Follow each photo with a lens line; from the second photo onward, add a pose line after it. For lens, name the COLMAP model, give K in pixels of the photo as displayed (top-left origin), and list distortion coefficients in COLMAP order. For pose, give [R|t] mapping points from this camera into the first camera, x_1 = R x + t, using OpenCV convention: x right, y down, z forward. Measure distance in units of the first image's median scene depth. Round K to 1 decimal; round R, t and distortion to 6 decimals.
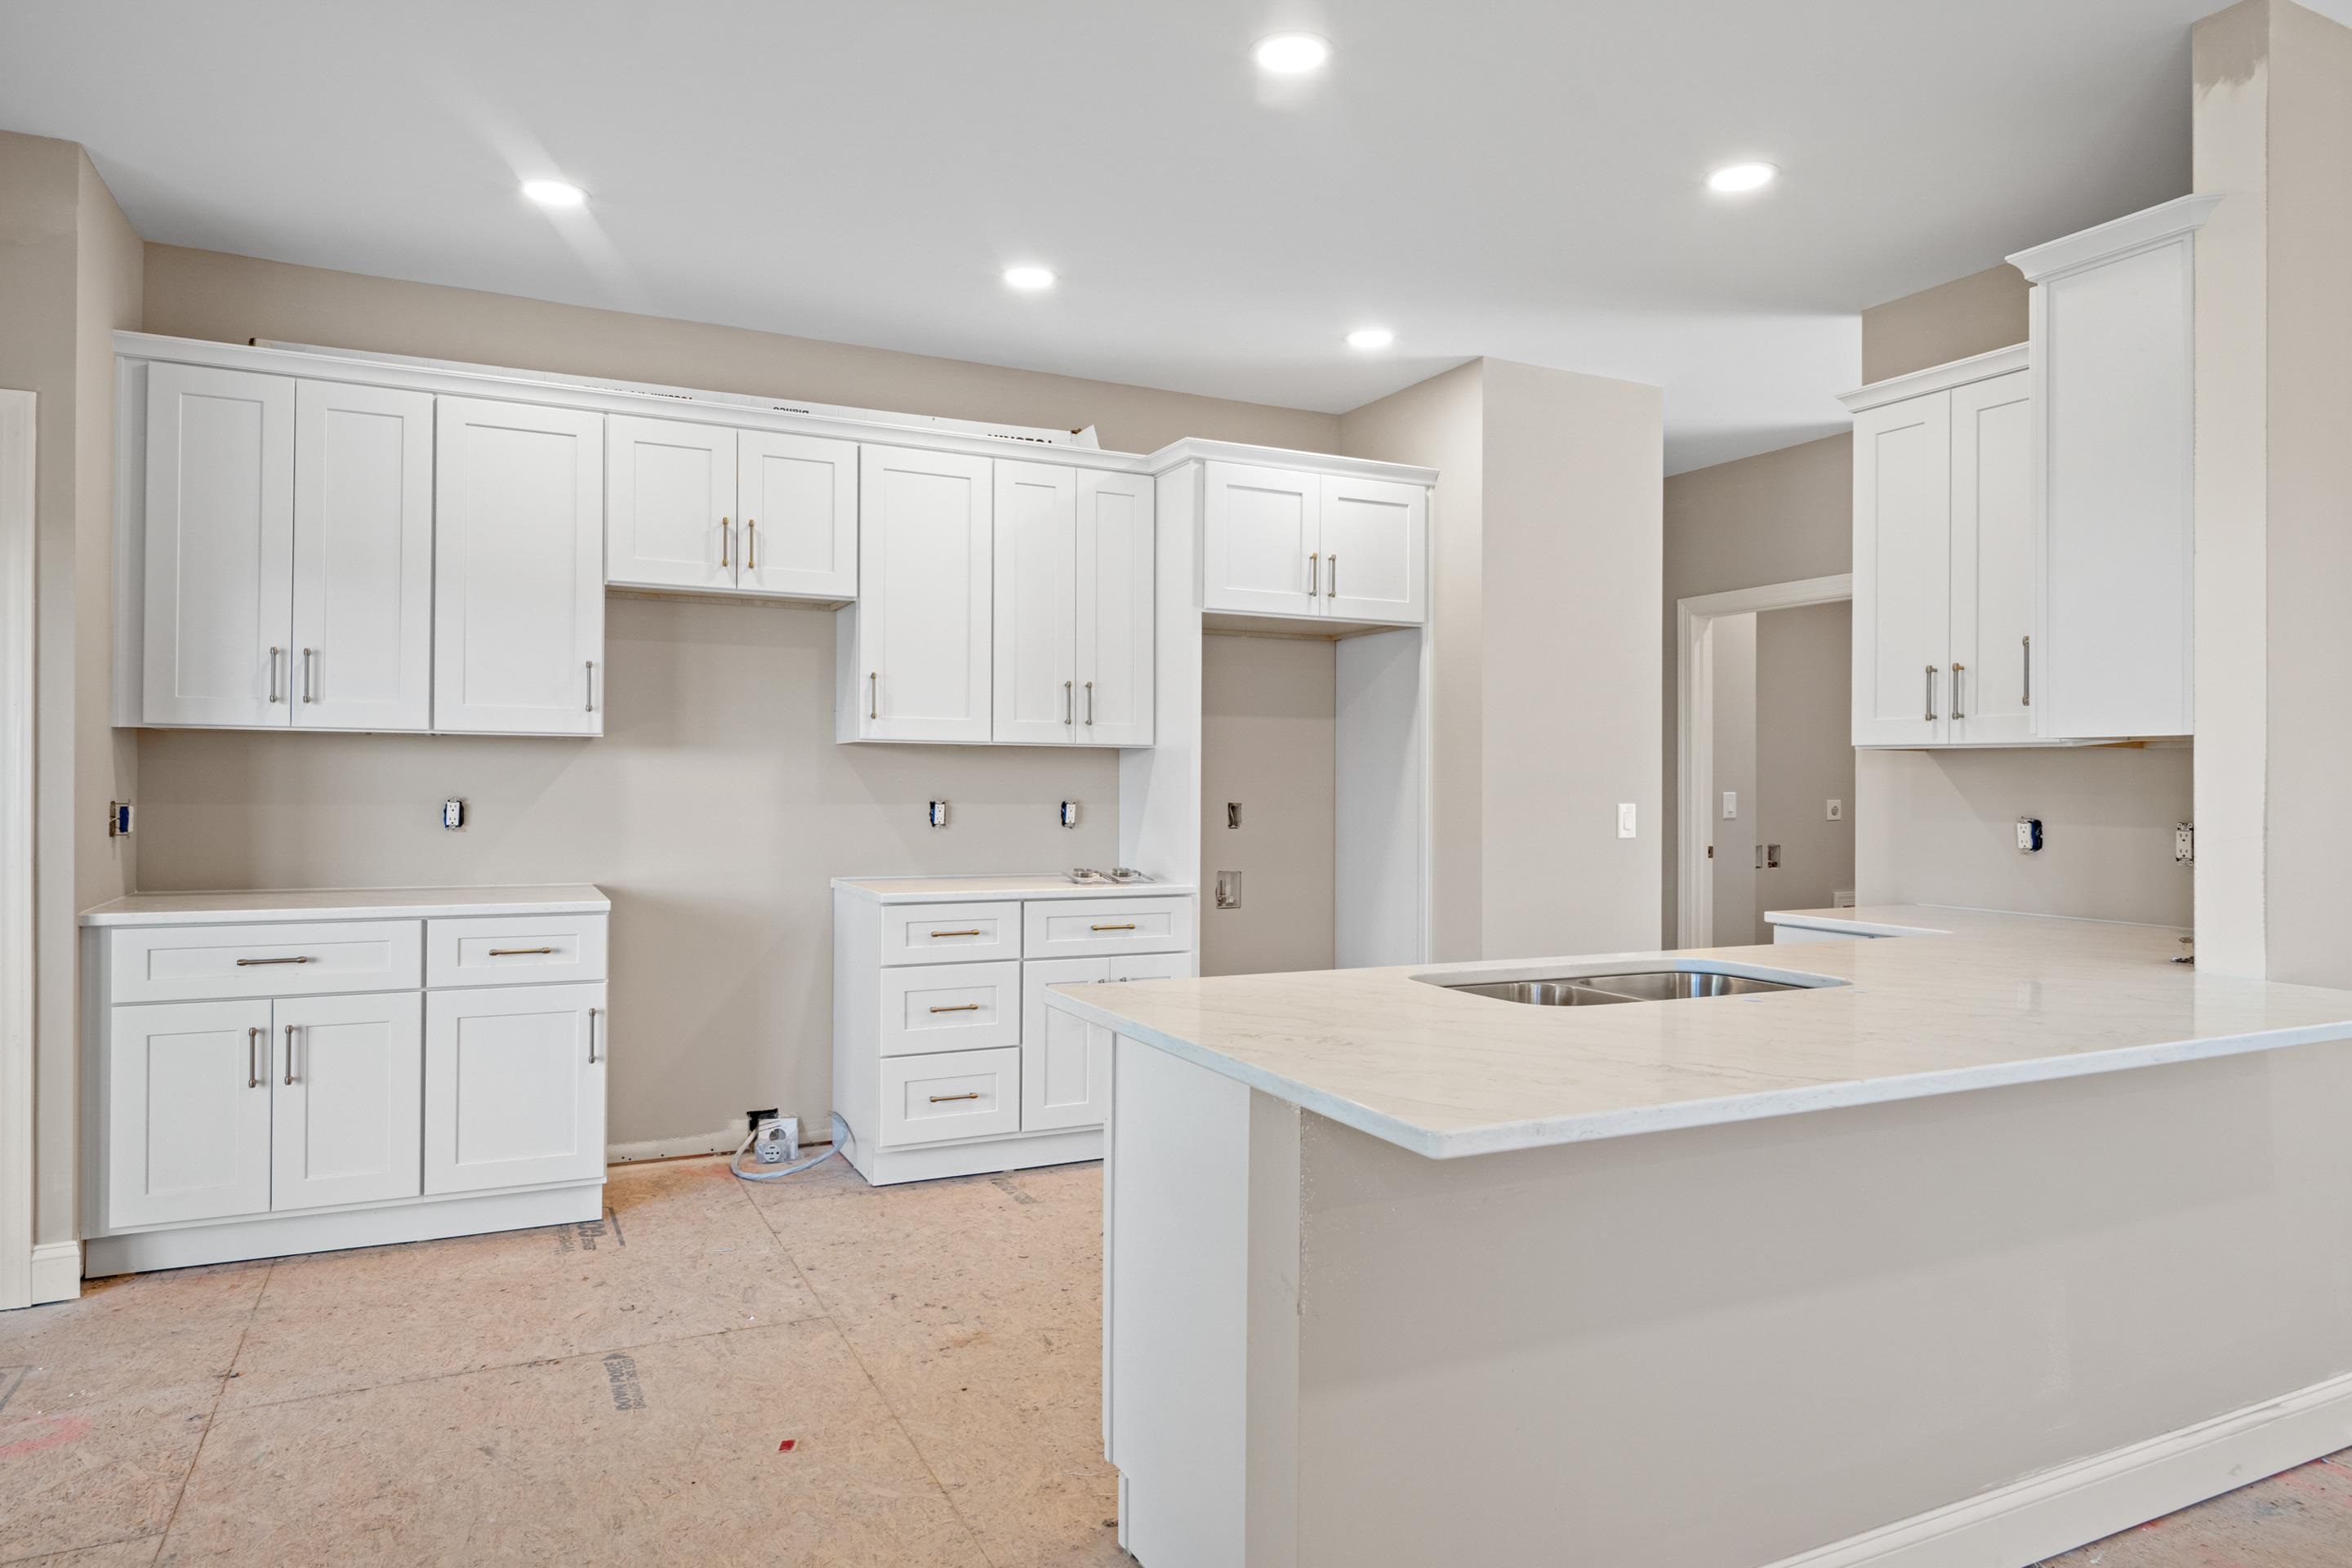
lens RADIAL K [[1416.7, 0, 1154.4], [0, 1416.7, 765.3], [0, 0, 1]] dist [0.001299, -0.002383]
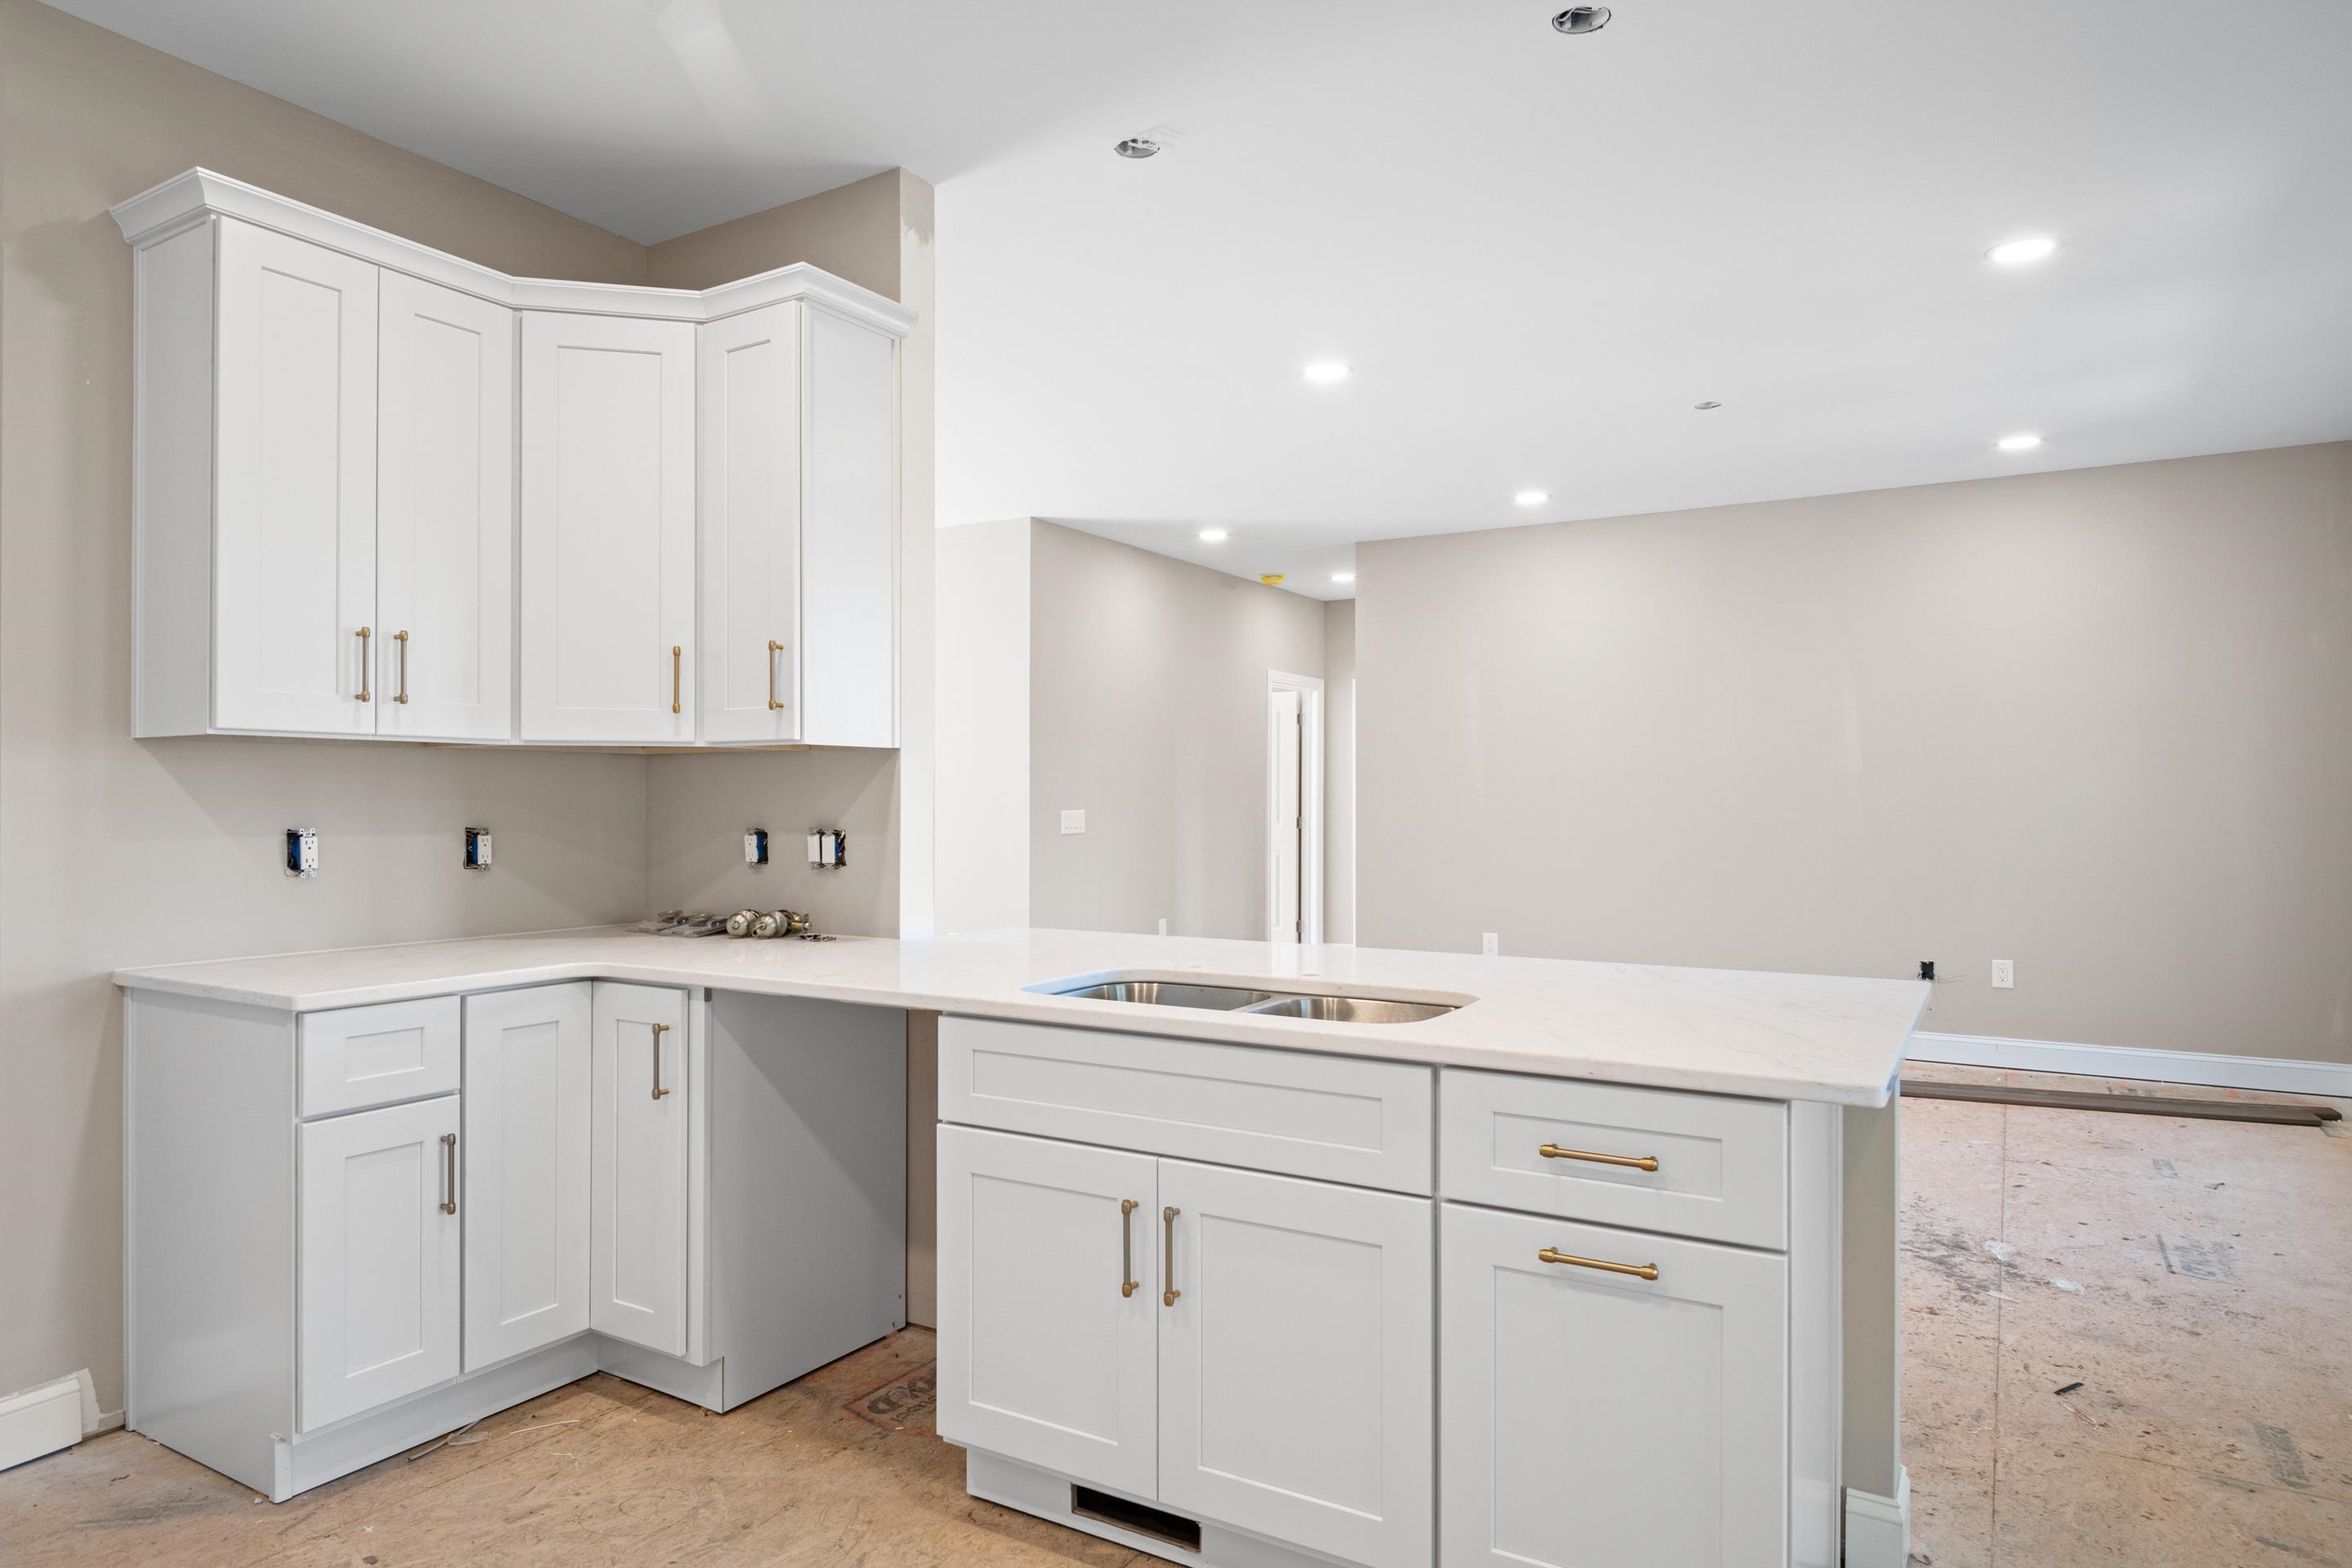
lens RADIAL K [[1395.1, 0, 1165.7], [0, 1395.1, 793.8], [0, 0, 1]] dist [0.013098, -0.017255]
pose [[-0.540151, -0.009631, 0.841513, -0.273792], [-0.014456, 0.999893, 0.002165, 0.008355], [-0.841444, -0.010996, -0.540232, 0.958136]]
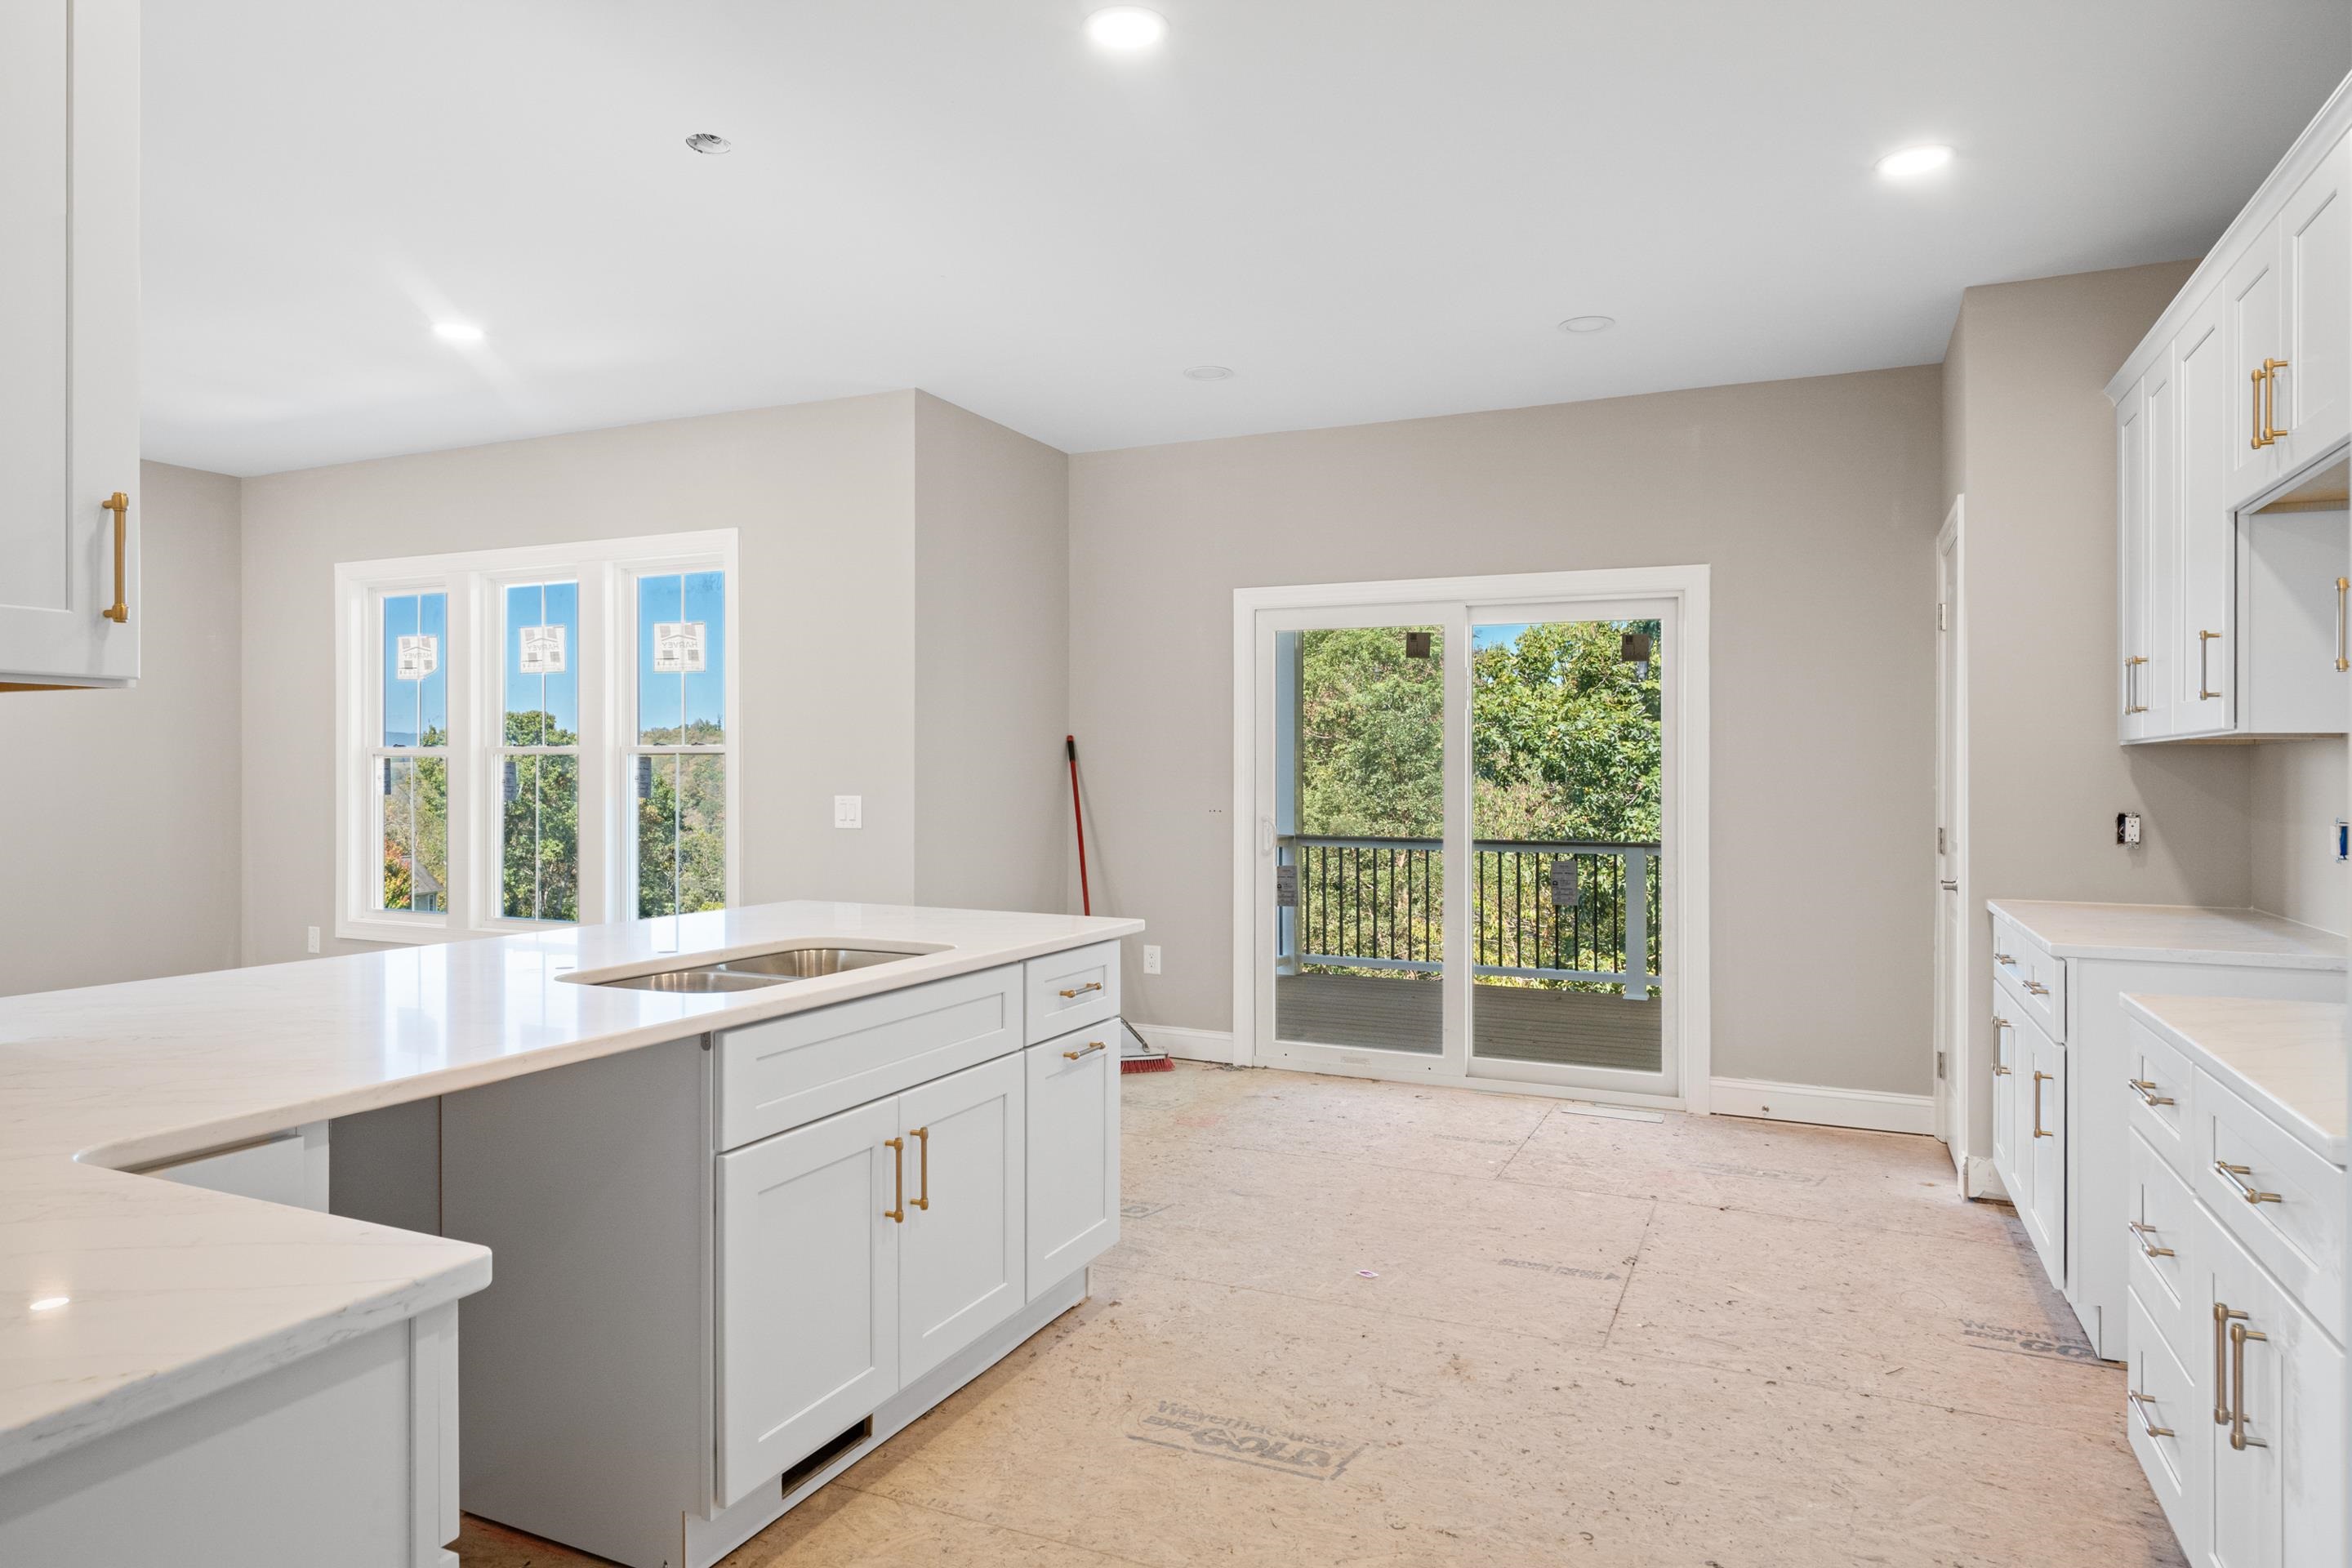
lens RADIAL K [[1395.1, 0, 1165.7], [0, 1395.1, 793.8], [0, 0, 1]] dist [0.013098, -0.017255]
pose [[-0.773566, -0.008582, -0.633658, 0.469936], [-0.008275, 0.999960, -0.003441, 0.018259], [0.633662, 0.002581, -0.773606, 1.215818]]
